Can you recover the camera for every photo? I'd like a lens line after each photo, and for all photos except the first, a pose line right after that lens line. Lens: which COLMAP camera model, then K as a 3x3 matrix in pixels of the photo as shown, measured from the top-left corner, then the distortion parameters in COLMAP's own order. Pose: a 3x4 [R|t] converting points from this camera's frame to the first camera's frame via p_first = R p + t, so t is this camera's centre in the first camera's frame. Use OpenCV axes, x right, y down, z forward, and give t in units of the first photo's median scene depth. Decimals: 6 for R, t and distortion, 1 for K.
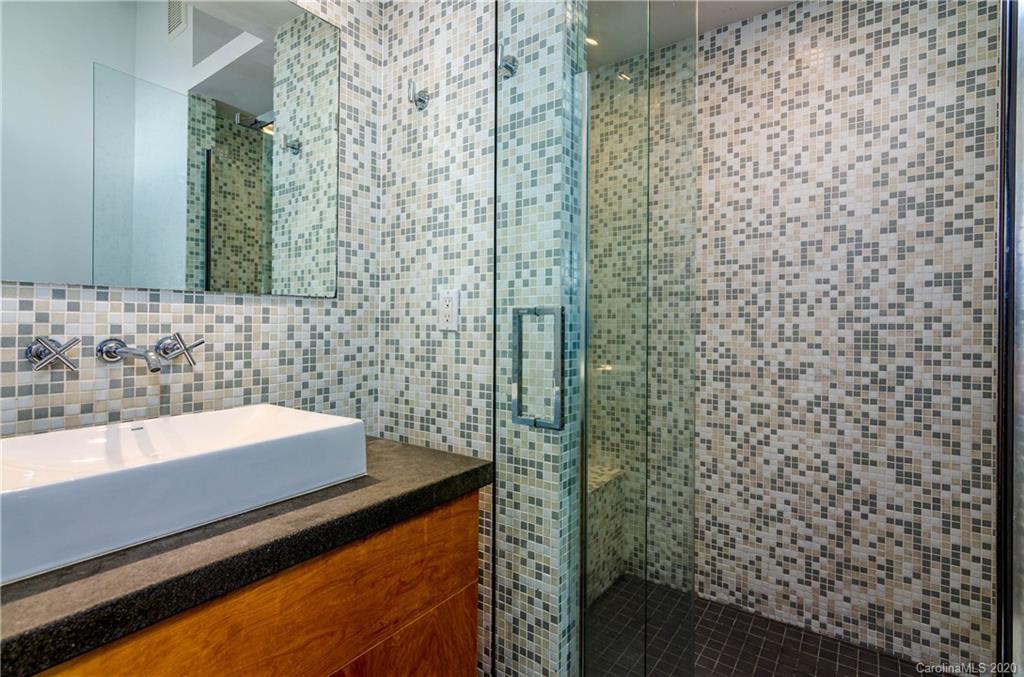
lens RADIAL K [[497.2, 0, 503.8], [0, 497.2, 320.3], [0, 0, 1]] dist [0.000528, 0.001711]
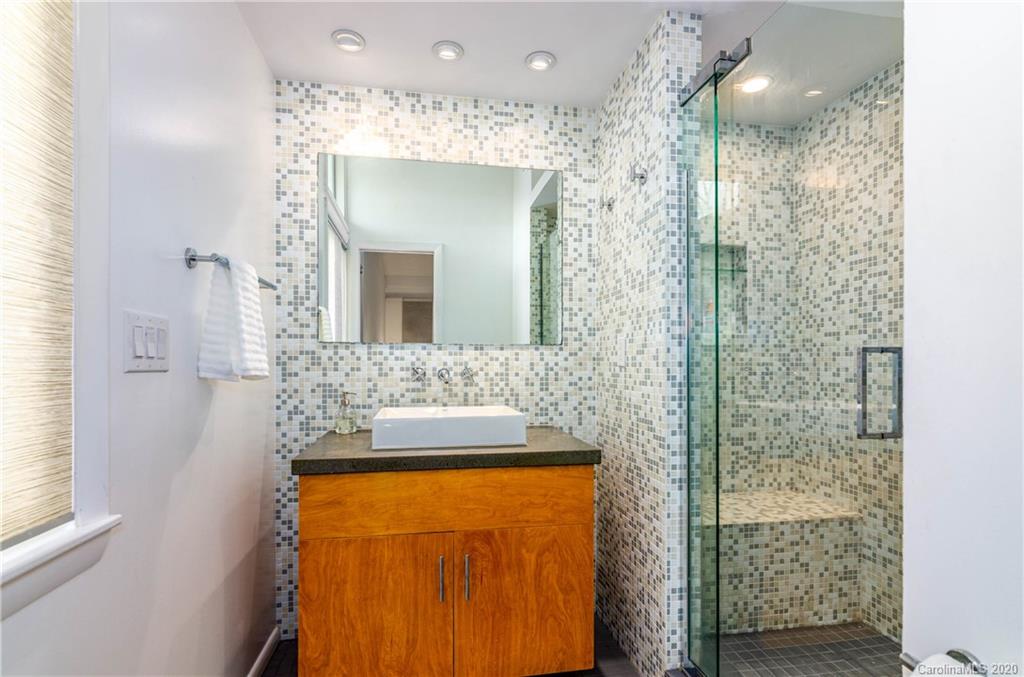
lens RADIAL K [[497.2, 0, 517.5], [0, 497.2, 362.1], [0, 0, 1]] dist [0.000528, 0.001711]
pose [[0.732465, 0.000535, -0.680804, 0.430640], [0.004139, 0.999978, 0.005238, 0.000241], [0.680792, -0.006655, 0.732447, -0.160758]]
